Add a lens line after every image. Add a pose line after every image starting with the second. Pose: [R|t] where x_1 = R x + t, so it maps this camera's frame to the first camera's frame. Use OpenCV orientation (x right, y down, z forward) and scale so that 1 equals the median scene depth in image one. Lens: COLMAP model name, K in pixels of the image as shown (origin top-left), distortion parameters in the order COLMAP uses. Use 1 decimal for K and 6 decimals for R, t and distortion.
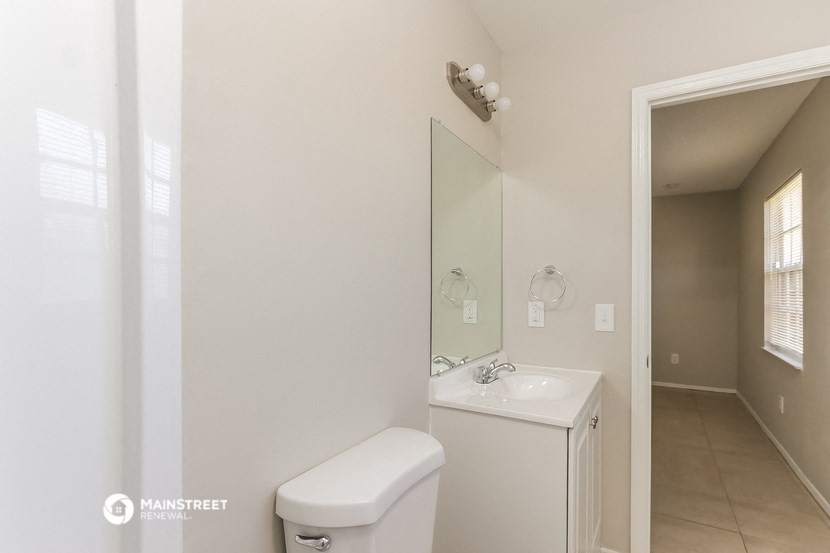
lens RADIAL K [[398.7, 0, 414.6], [0, 398.7, 289.8], [0, 0, 1]] dist [-0.016402, -0.000301]
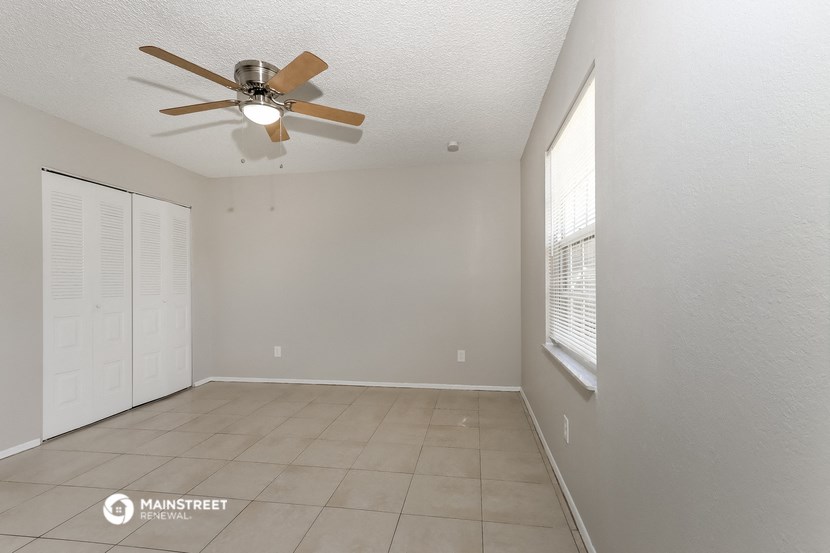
lens RADIAL K [[377.5, 0, 415.5], [0, 377.5, 285.3], [0, 0, 1]] dist [0.000745, -0.000037]
pose [[0.923238, -0.002462, 0.384221, 0.376379], [0.002206, 0.999997, 0.001107, 0.029694], [-0.384222, -0.000175, 0.923241, 0.421827]]
